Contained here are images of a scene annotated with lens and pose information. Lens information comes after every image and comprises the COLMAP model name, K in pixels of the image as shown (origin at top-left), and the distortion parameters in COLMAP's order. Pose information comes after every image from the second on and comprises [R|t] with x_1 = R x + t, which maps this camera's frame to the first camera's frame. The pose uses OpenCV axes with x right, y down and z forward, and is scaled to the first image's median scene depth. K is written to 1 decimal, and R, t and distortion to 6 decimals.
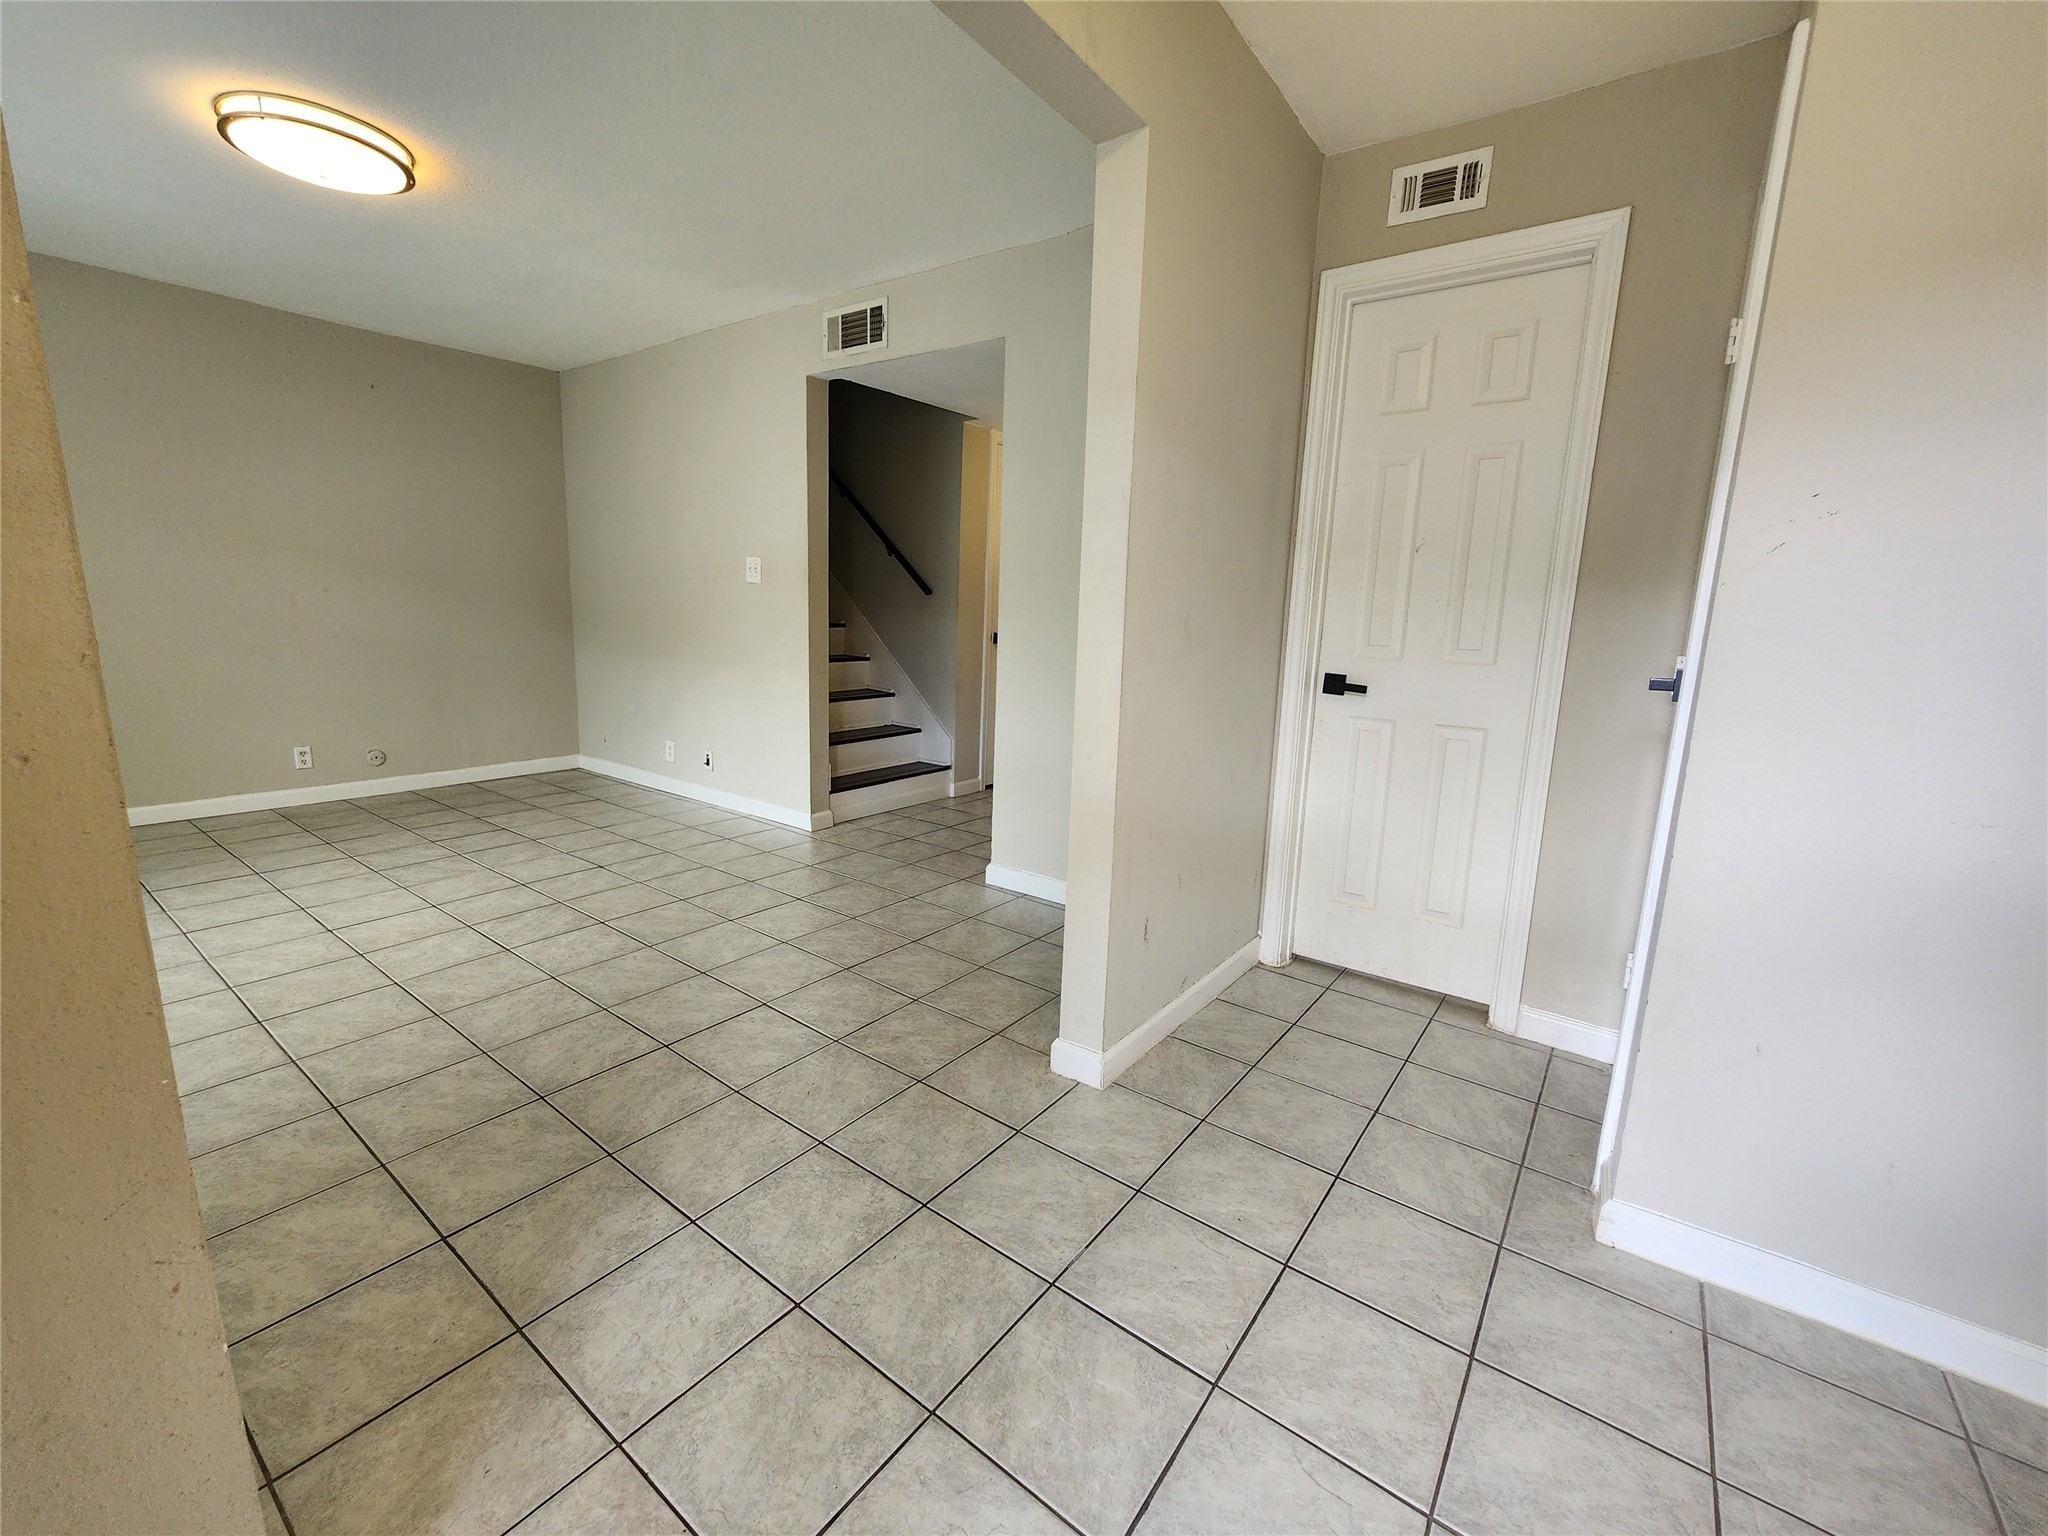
lens RADIAL K [[840.3, 0, 1022.5], [0, 840.3, 765.9], [0, 0, 1]] dist [-0.000392, -0.000232]
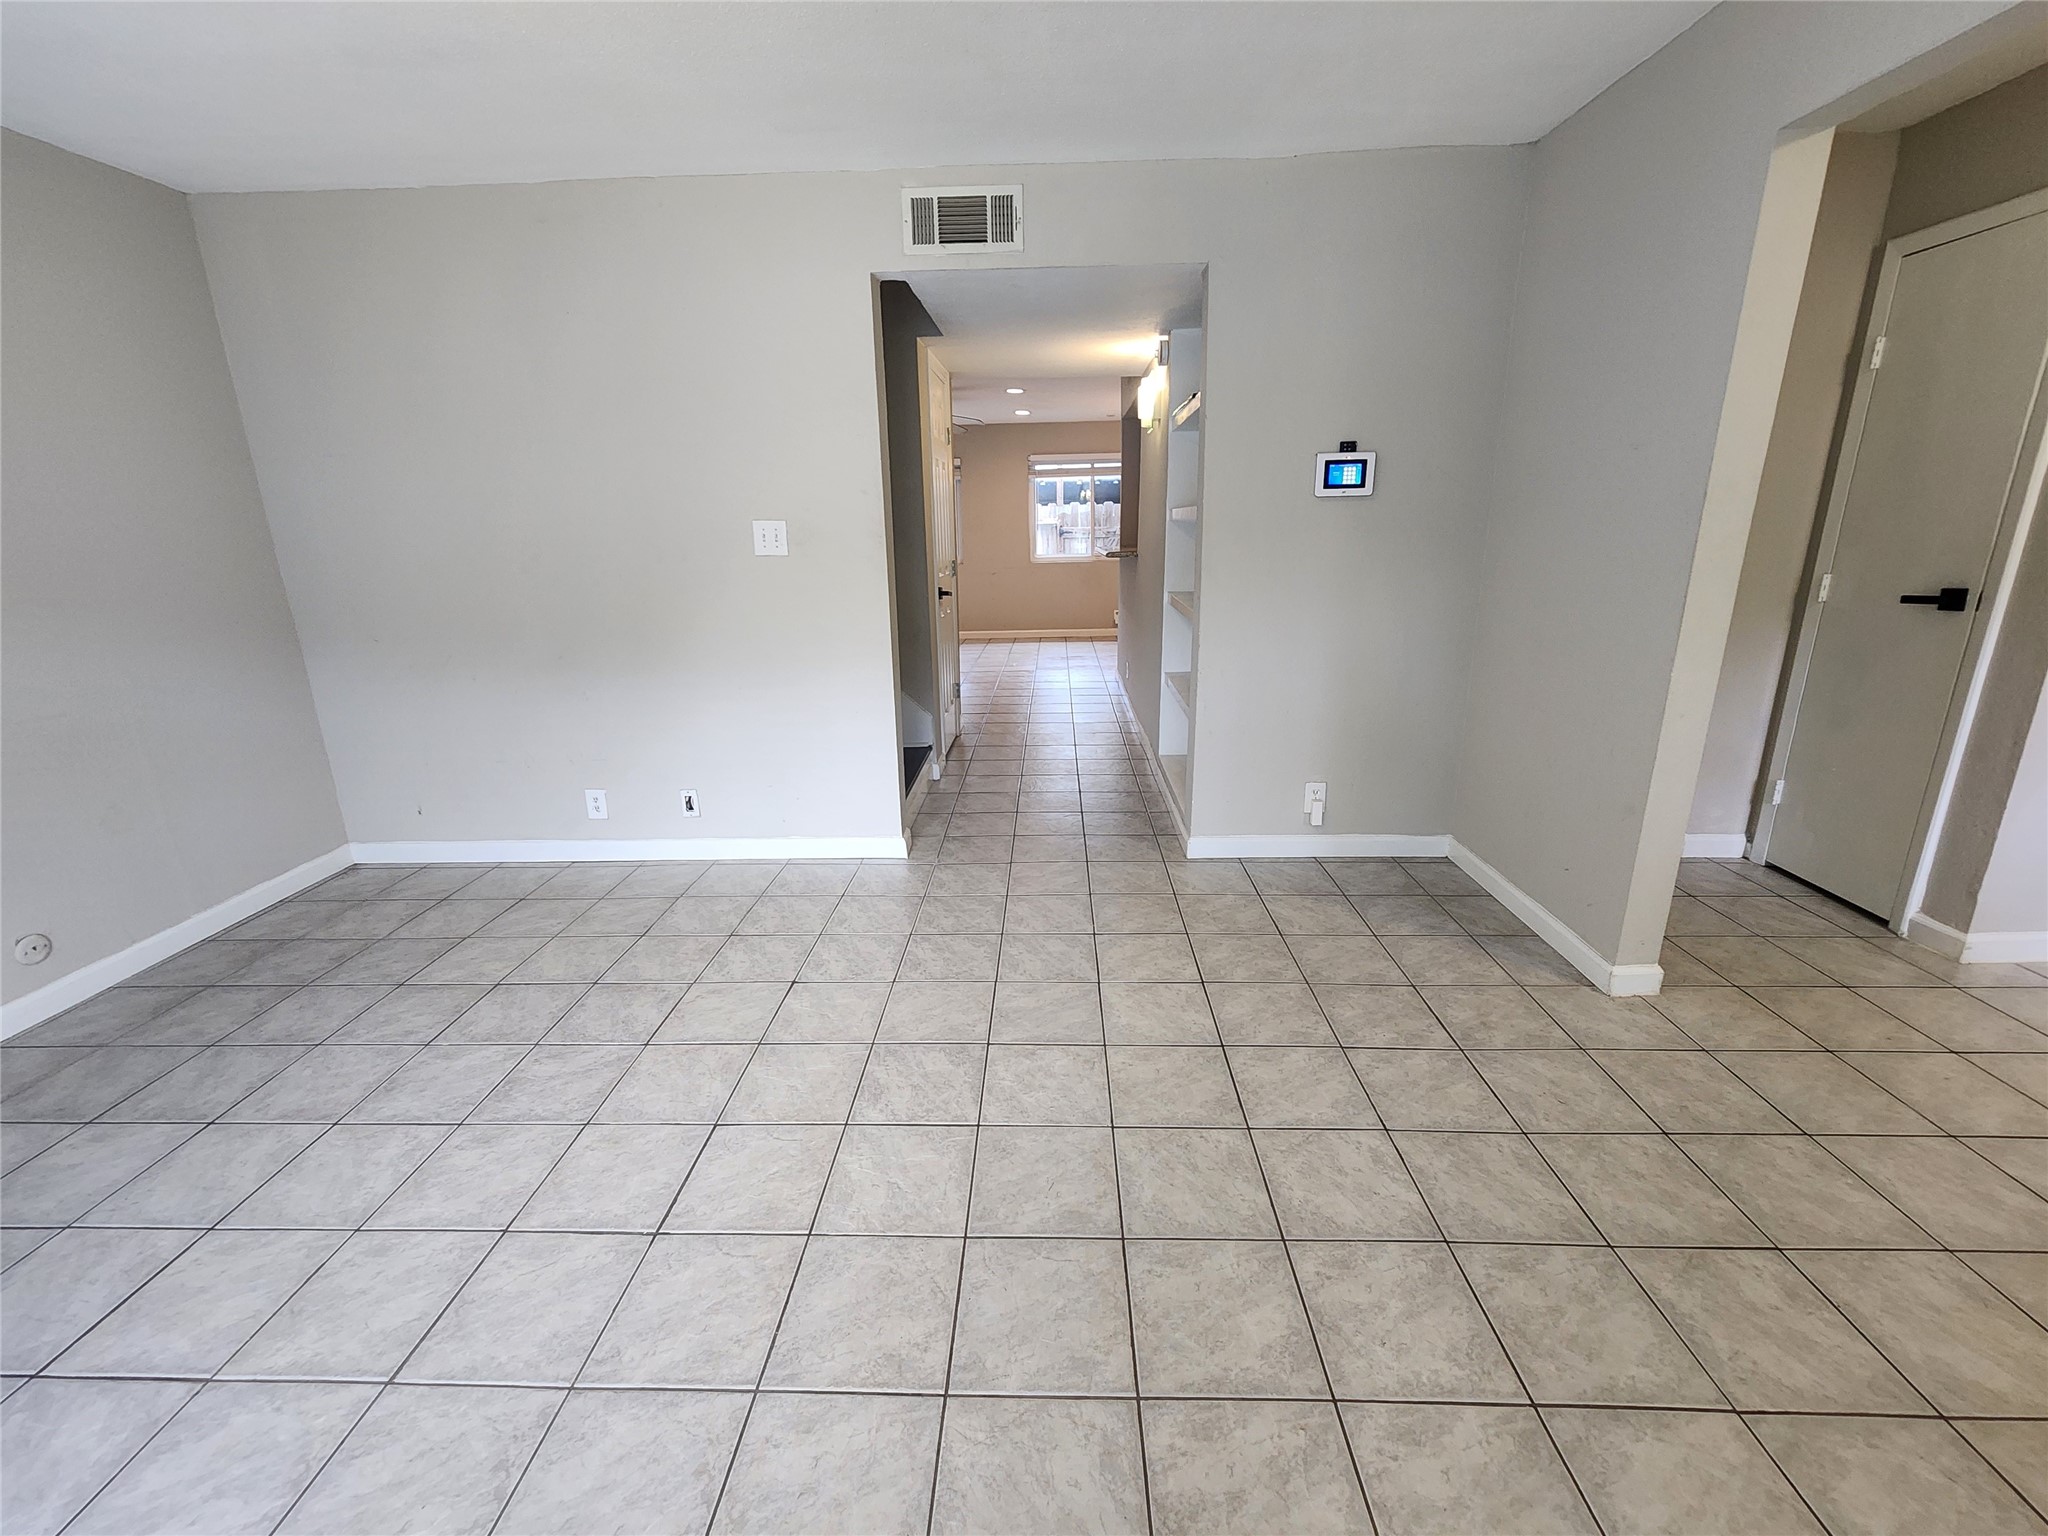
lens RADIAL K [[840.3, 0, 1022.5], [0, 840.3, 765.9], [0, 0, 1]] dist [-0.000392, -0.000232]
pose [[0.819765, -0.211814, 0.532090, -0.775818], [0.155203, 0.976488, 0.149607, -0.154458], [-0.551269, -0.040061, 0.833365, 0.346727]]
